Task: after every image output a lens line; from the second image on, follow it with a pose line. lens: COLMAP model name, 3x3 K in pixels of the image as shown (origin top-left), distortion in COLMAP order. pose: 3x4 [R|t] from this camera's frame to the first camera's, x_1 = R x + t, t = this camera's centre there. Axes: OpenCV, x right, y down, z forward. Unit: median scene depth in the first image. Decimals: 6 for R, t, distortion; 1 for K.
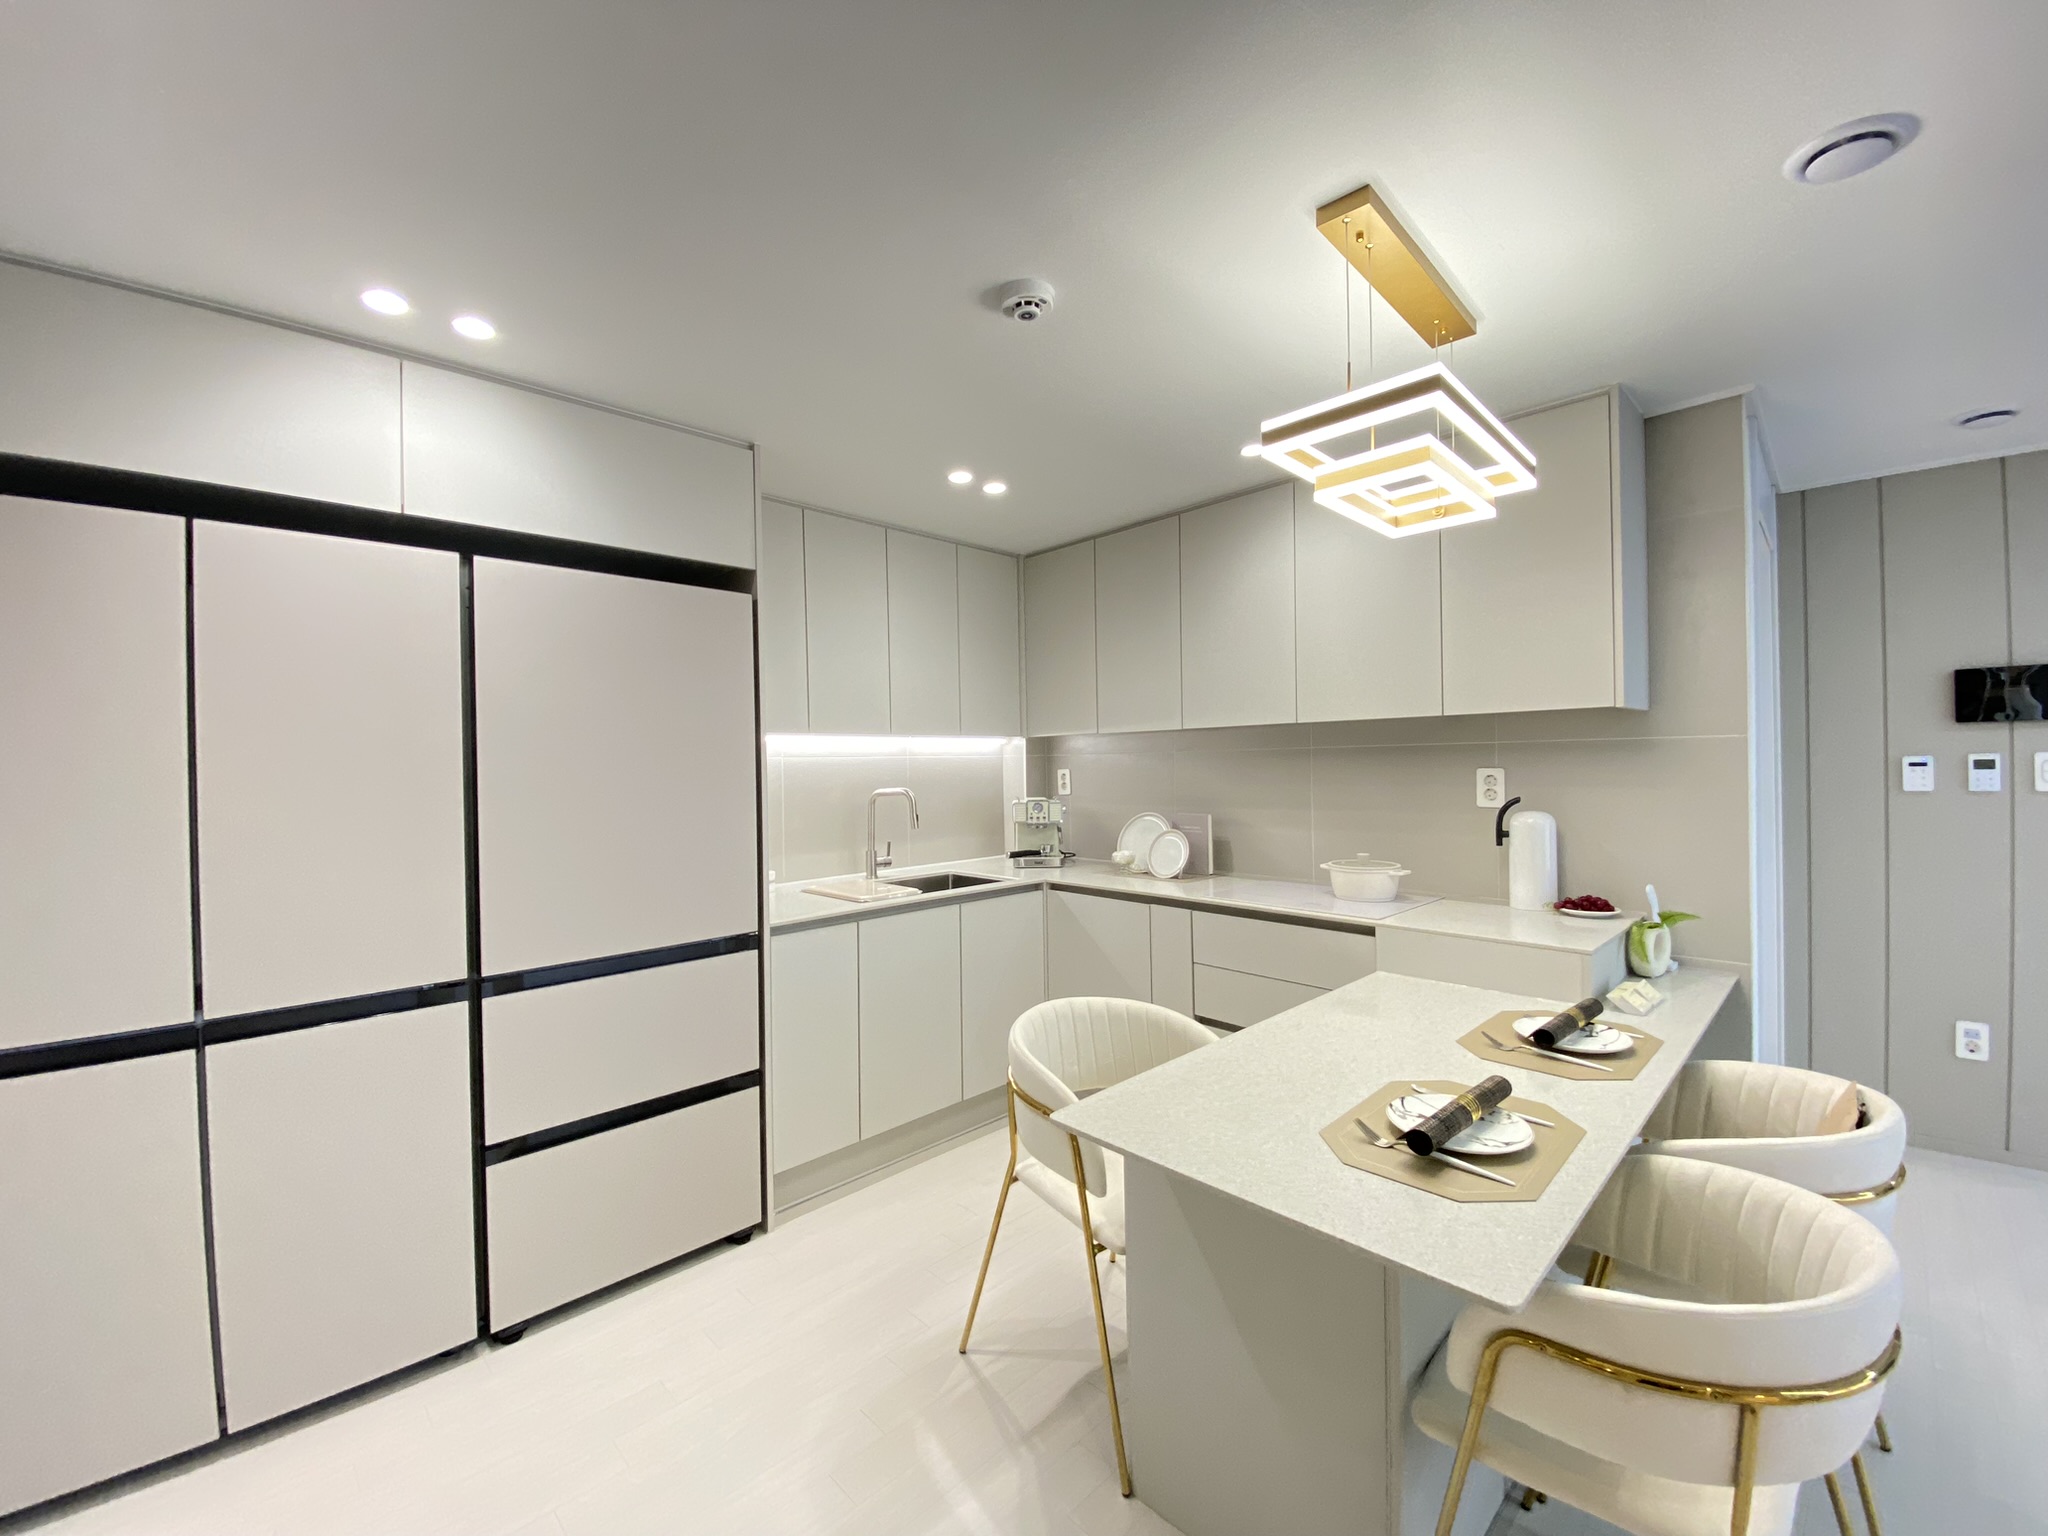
lens RADIAL K [[830.2, 0, 1014.2], [0, 830.2, 765.4], [0, 0, 1]] dist [0.000669, -0.012938]
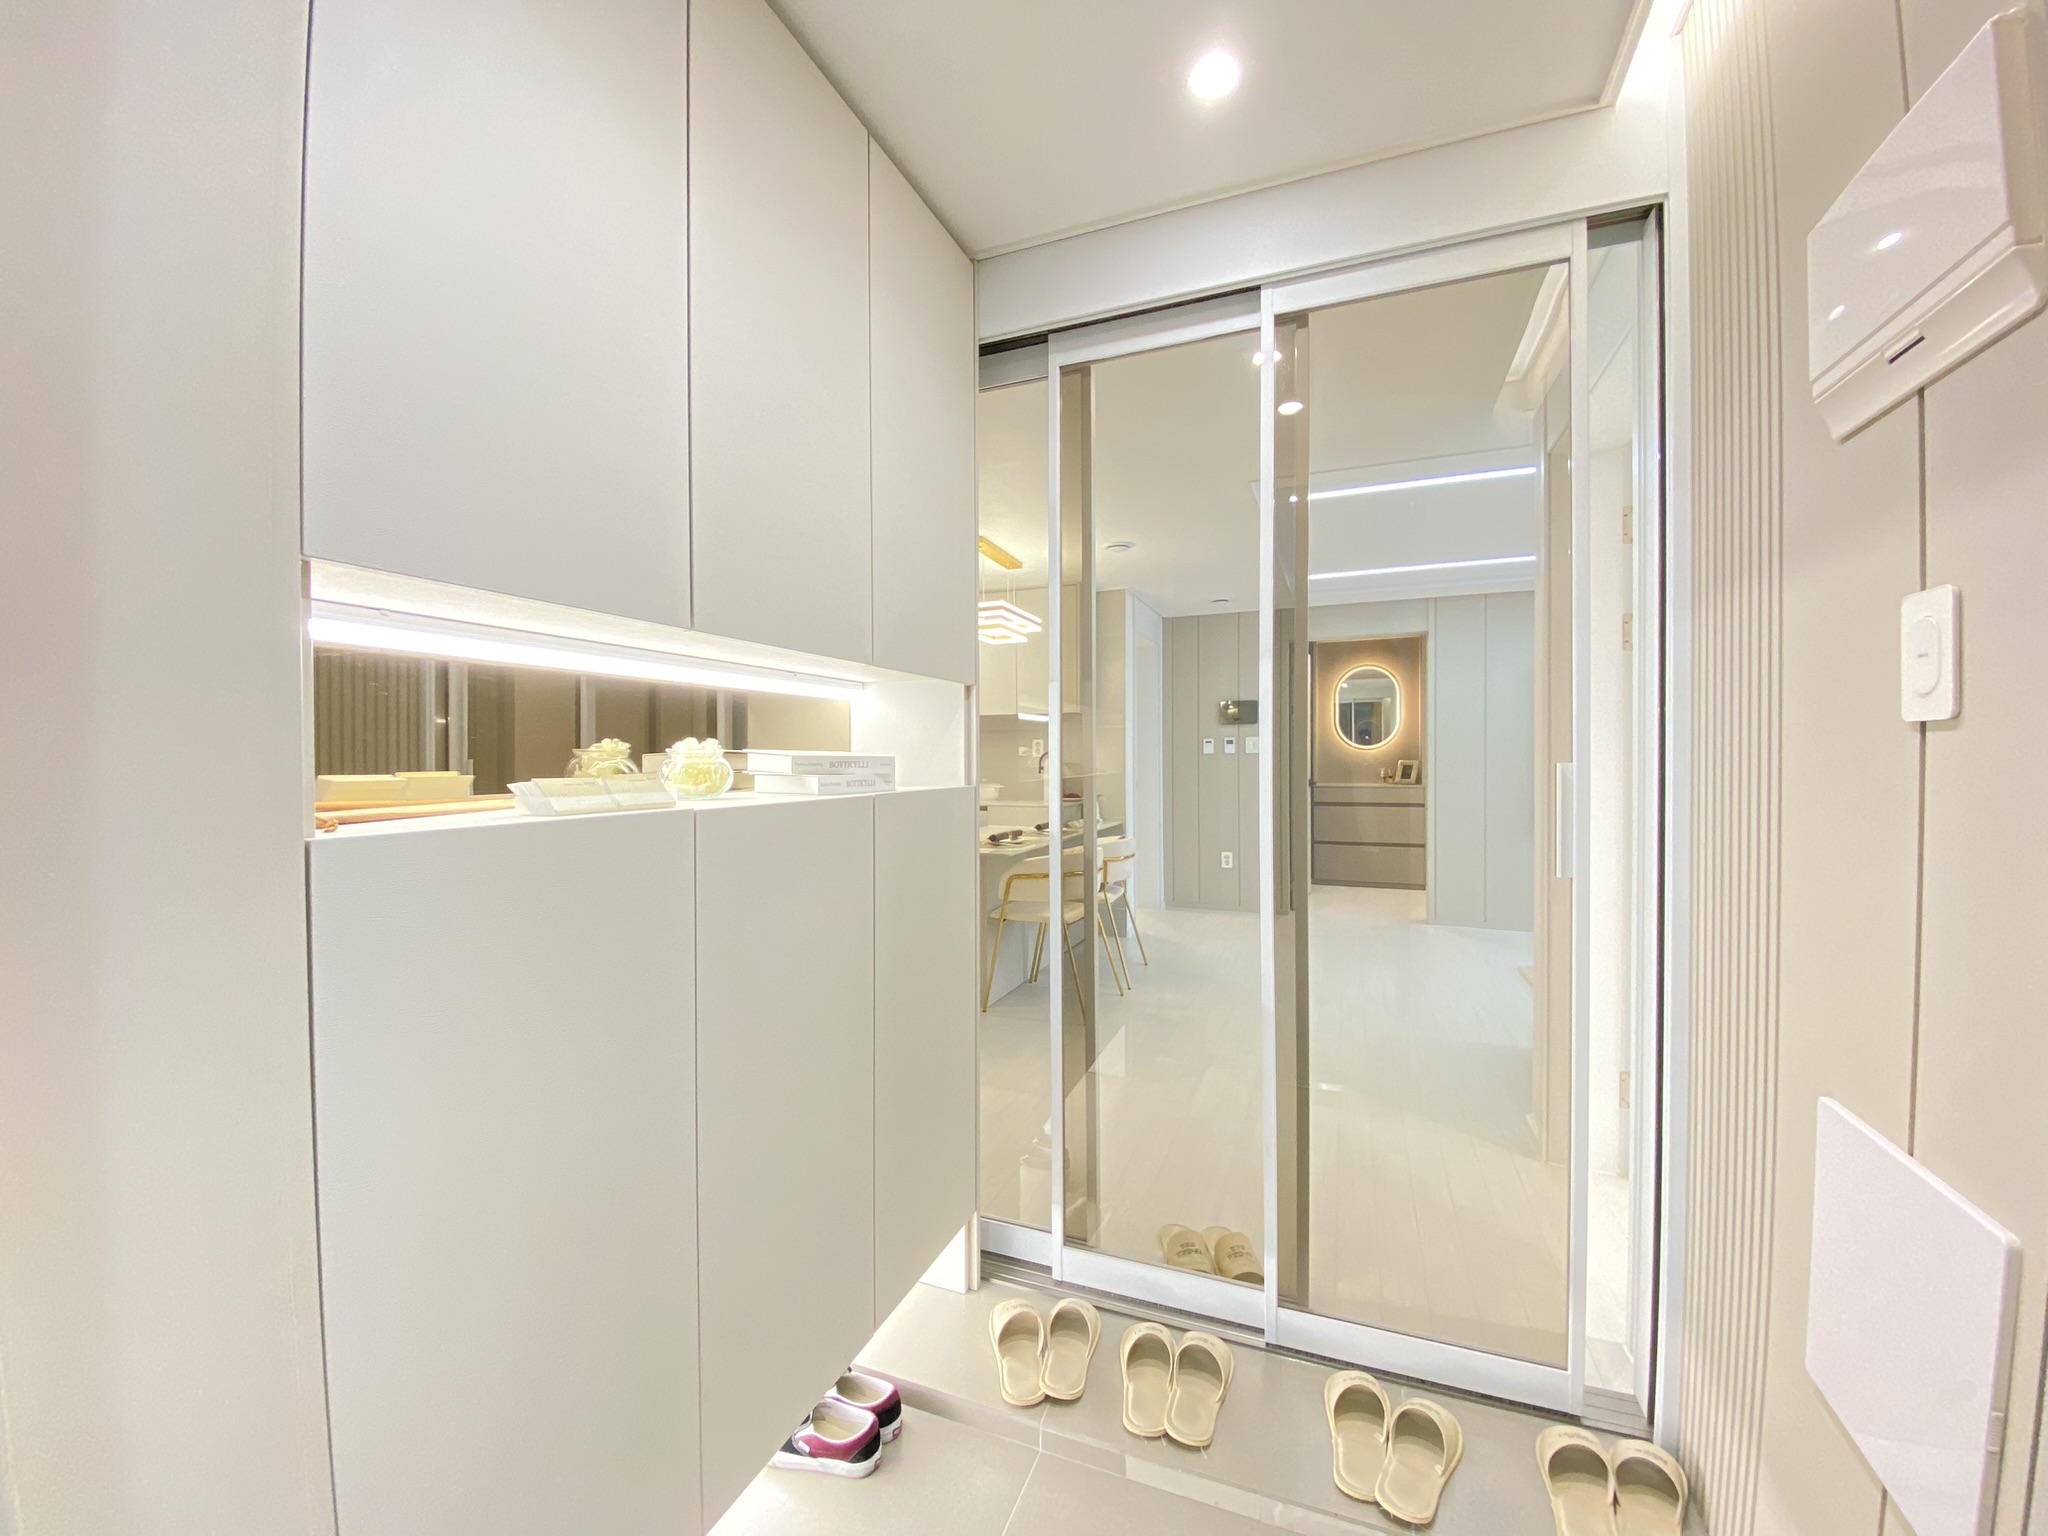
lens RADIAL K [[826.0, 0, 1013.3], [0, 826.0, 770.2], [0, 0, 1]] dist [0.028605, -0.023507]
pose [[0.911395, 0.003916, 0.411514, -0.374673], [-0.006190, 0.999972, 0.004195, 0.074948], [-0.411486, -0.006370, 0.911394, -0.947157]]
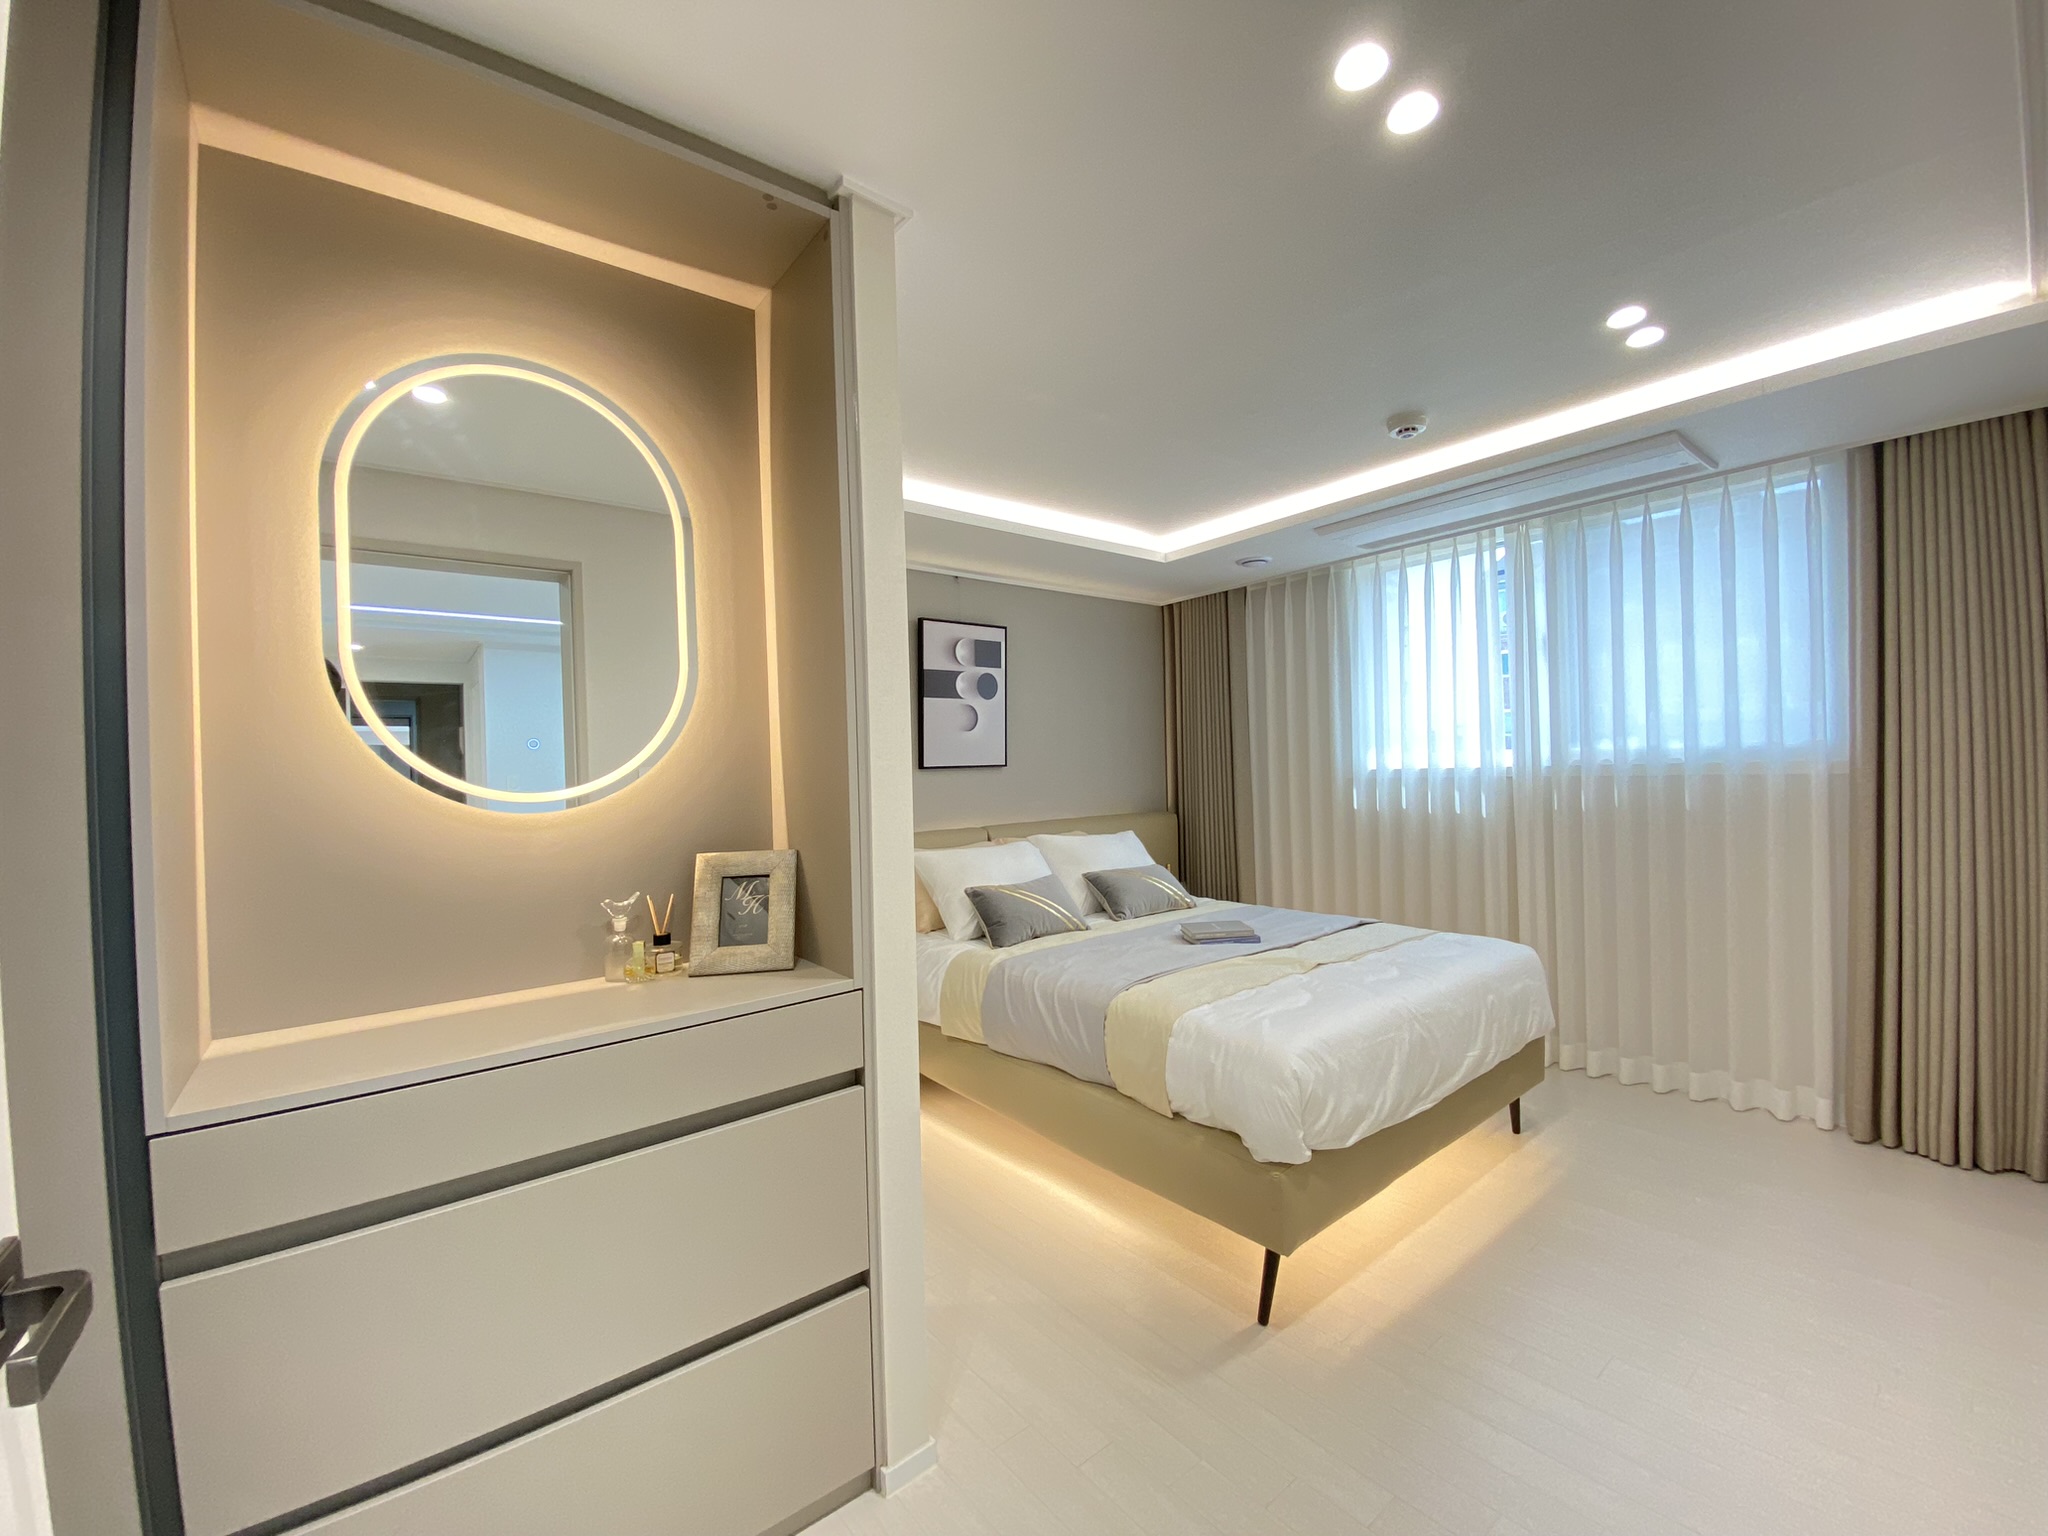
lens RADIAL K [[829.6, 0, 1020.6], [0, 829.6, 760.9], [0, 0, 1]] dist [0.058701, 0.000003]
pose [[0.079900, 0.020821, 0.996585, 1.477638], [0.027765, 0.999347, -0.023105, -0.002879], [-0.996416, 0.029516, 0.079269, 0.878654]]
